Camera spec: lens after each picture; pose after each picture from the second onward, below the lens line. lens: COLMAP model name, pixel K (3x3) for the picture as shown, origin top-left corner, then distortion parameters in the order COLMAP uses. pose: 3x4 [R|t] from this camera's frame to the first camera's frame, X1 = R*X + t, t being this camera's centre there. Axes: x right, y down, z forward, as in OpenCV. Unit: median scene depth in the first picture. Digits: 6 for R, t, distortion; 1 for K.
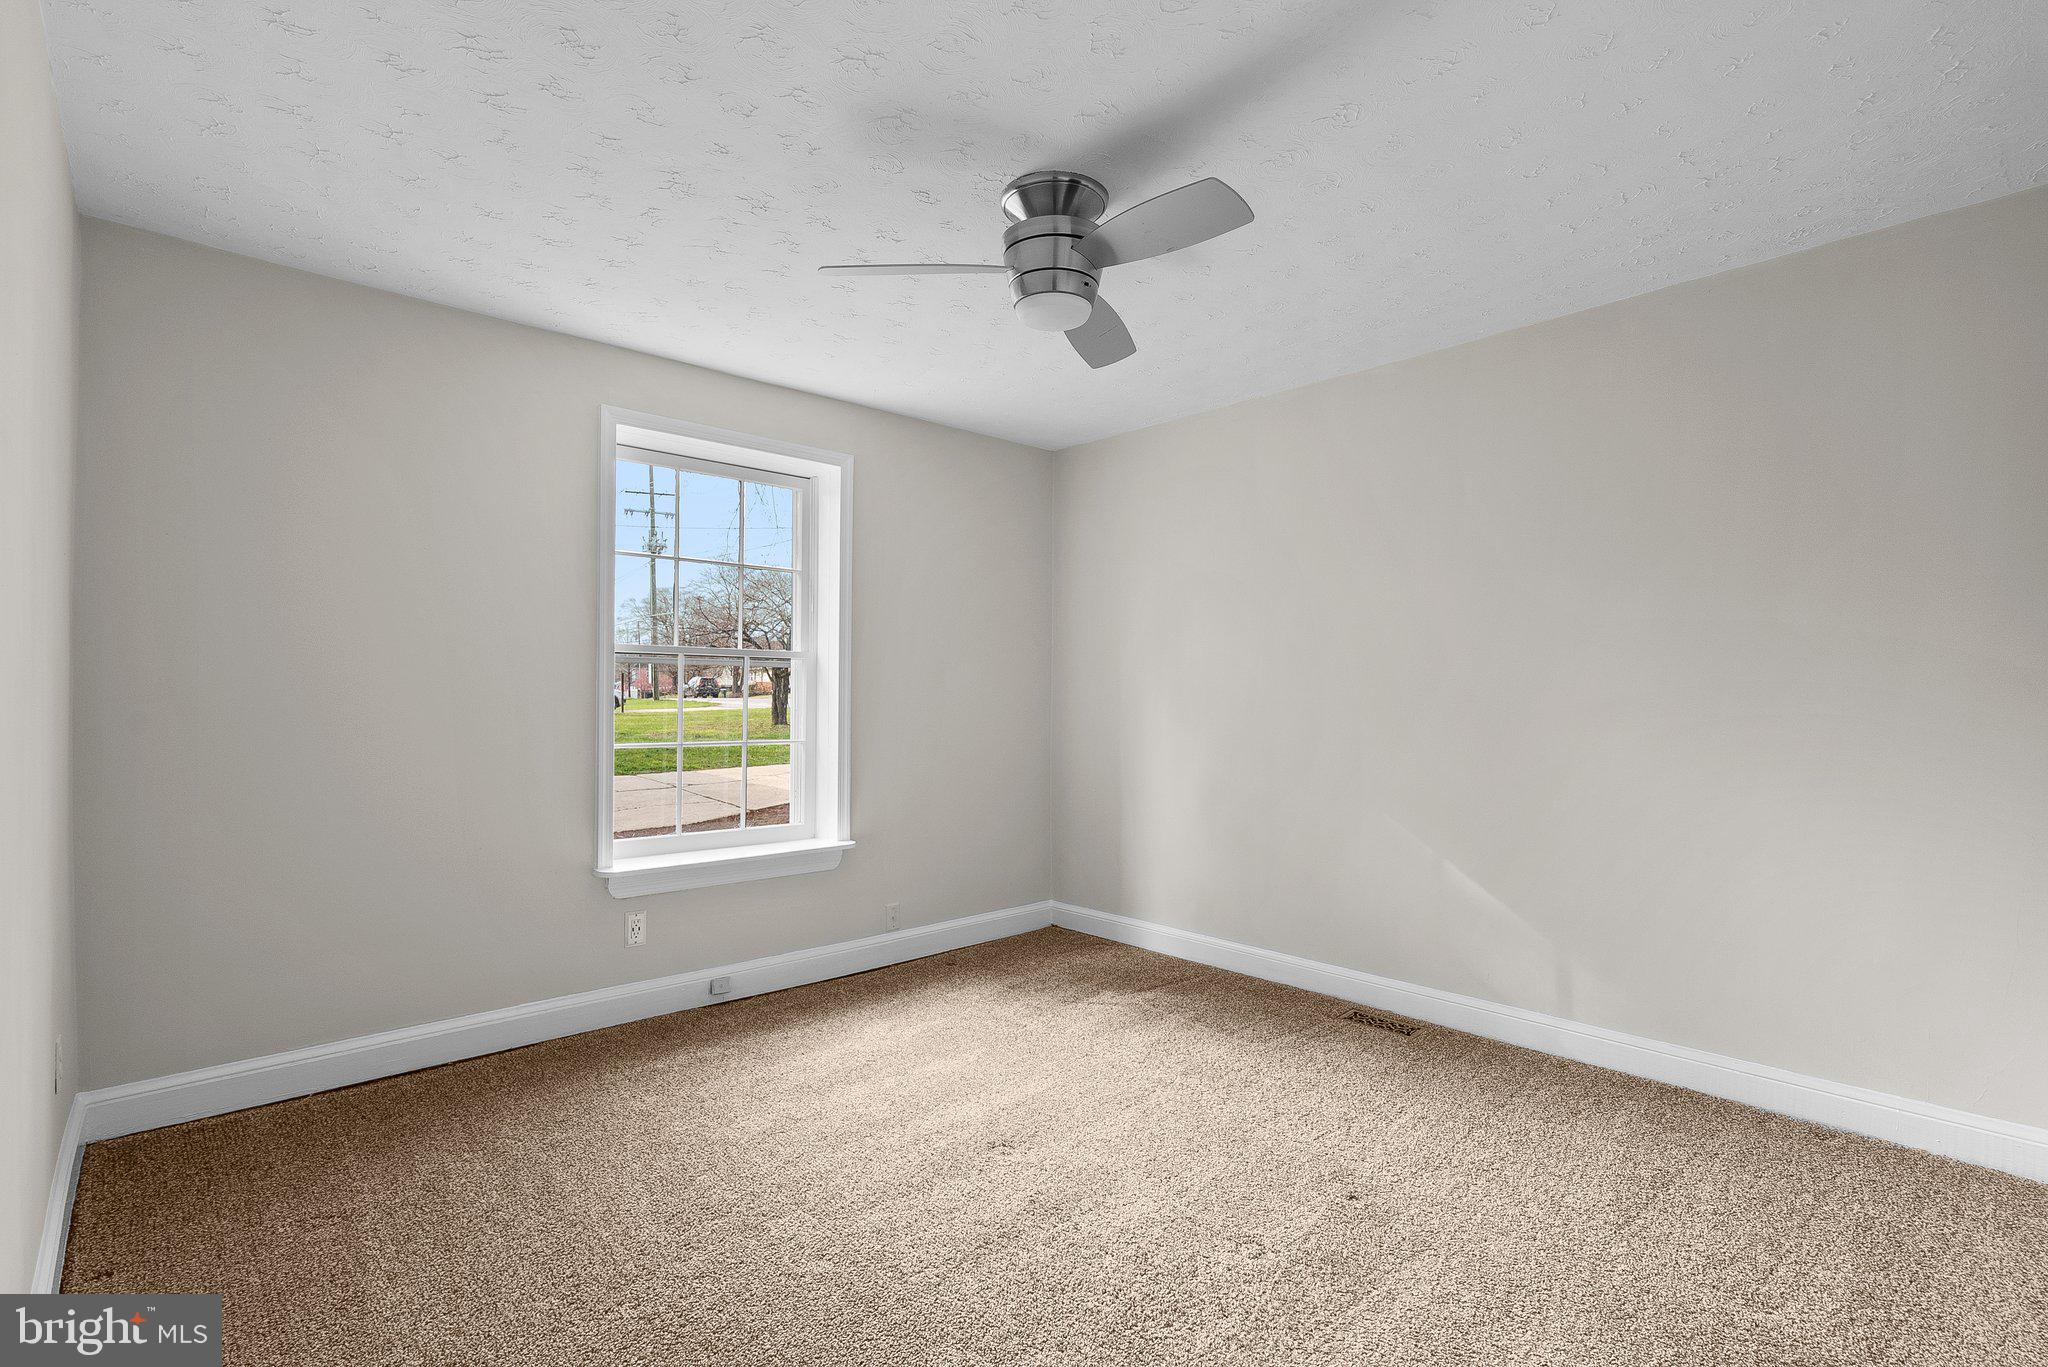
lens RADIAL K [[944.7, 0, 1019.7], [0, 944.7, 669.5], [0, 0, 1]] dist [0.001088, 0.000059]
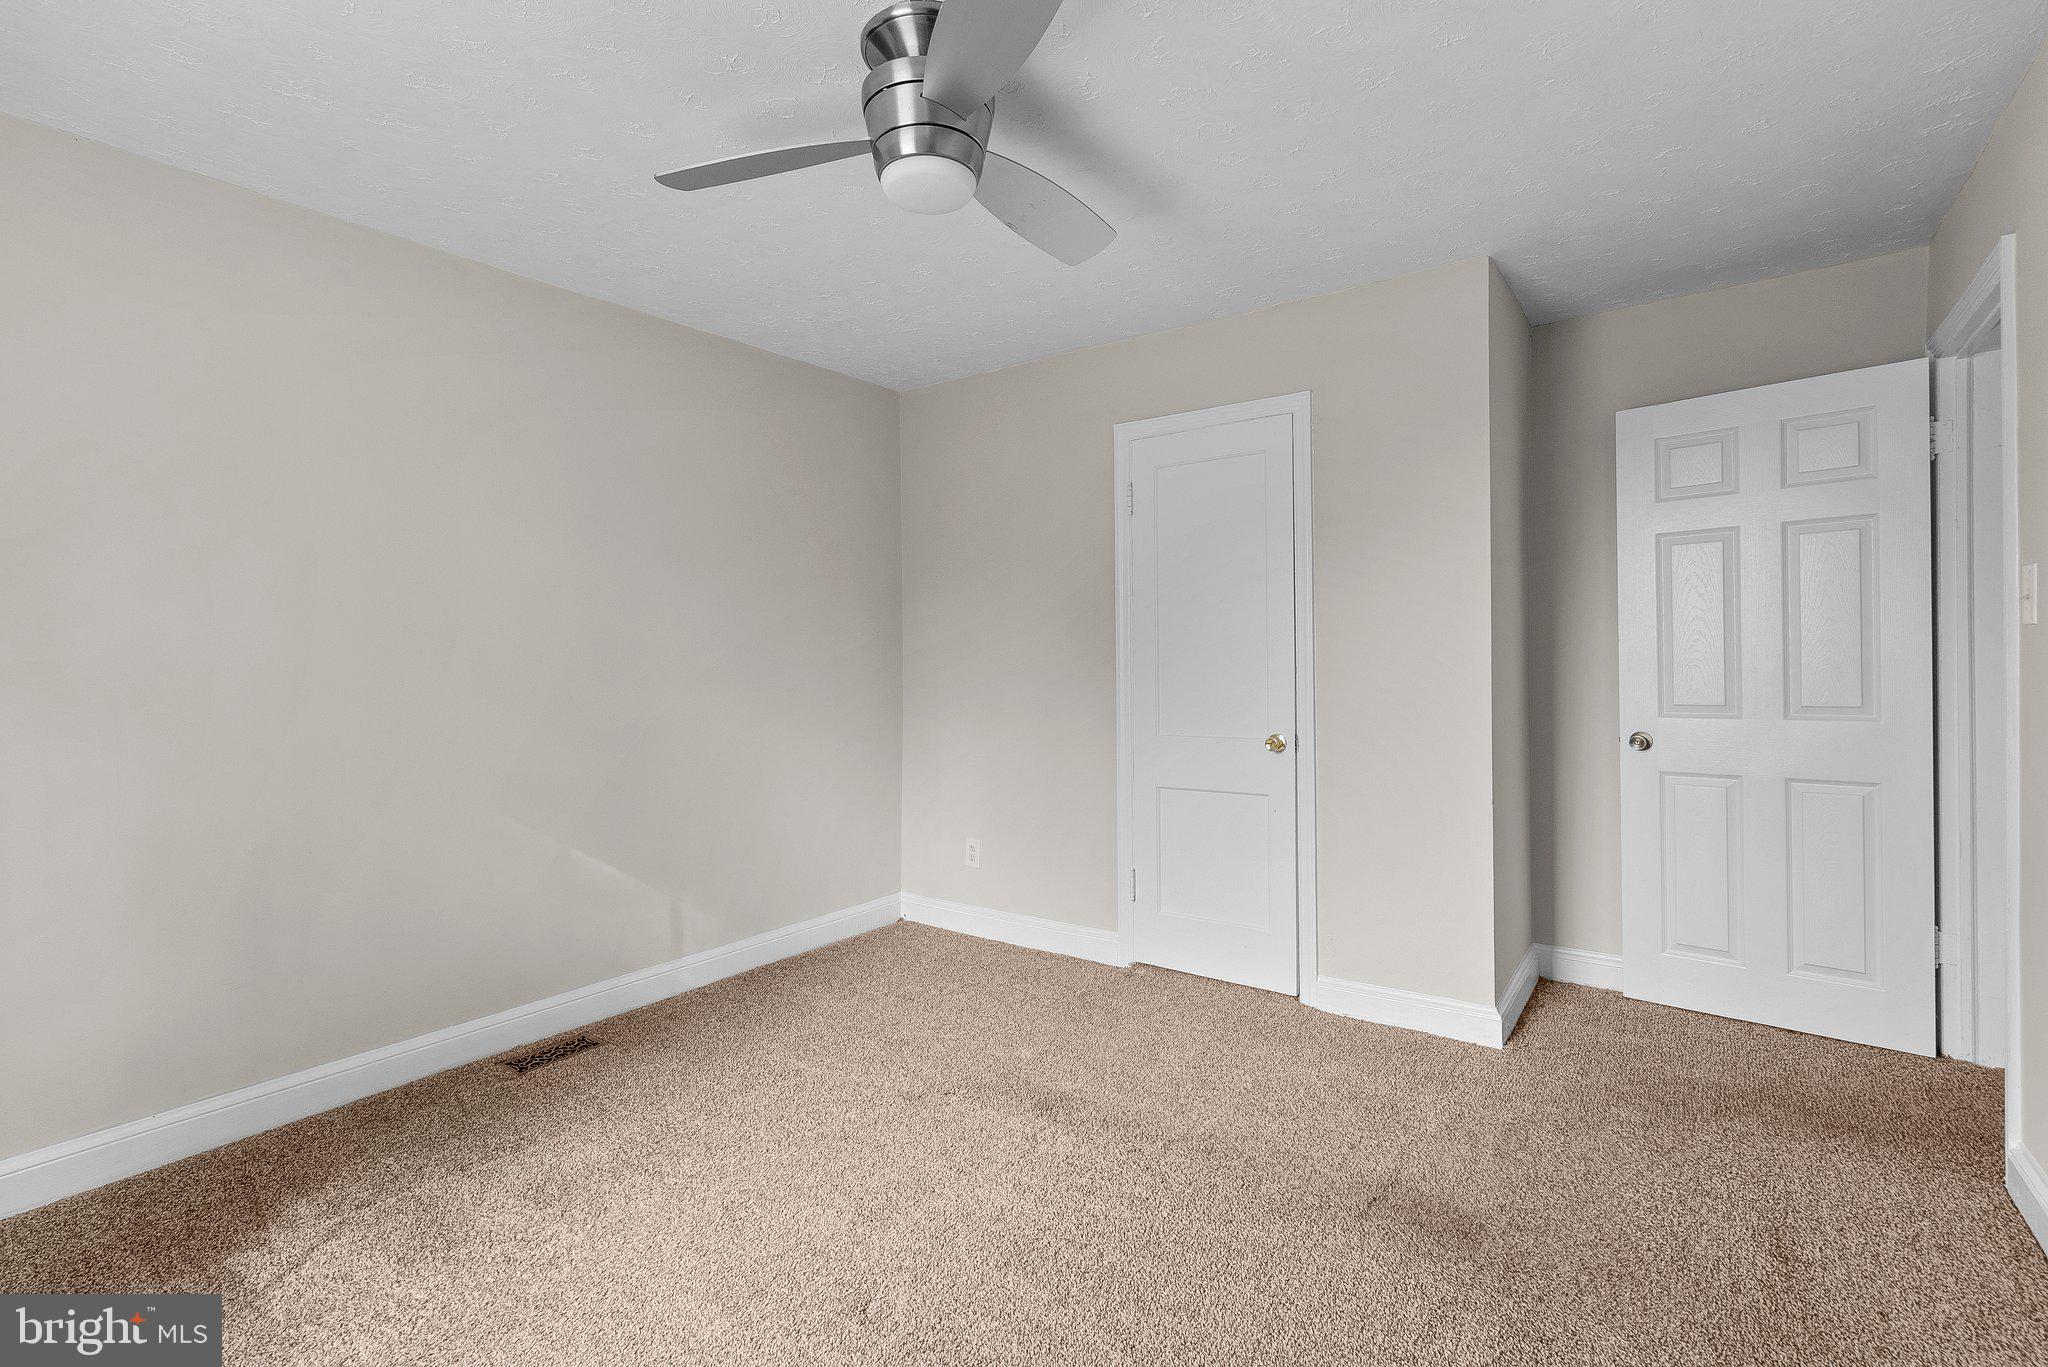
lens RADIAL K [[944.7, 0, 1019.7], [0, 944.7, 669.5], [0, 0, 1]] dist [0.001088, 0.000059]
pose [[-0.212219, -0.004889, 0.977210, -0.585613], [-0.016631, 0.999861, 0.001391, 0.022802], [-0.977081, -0.015957, -0.212271, 0.847949]]
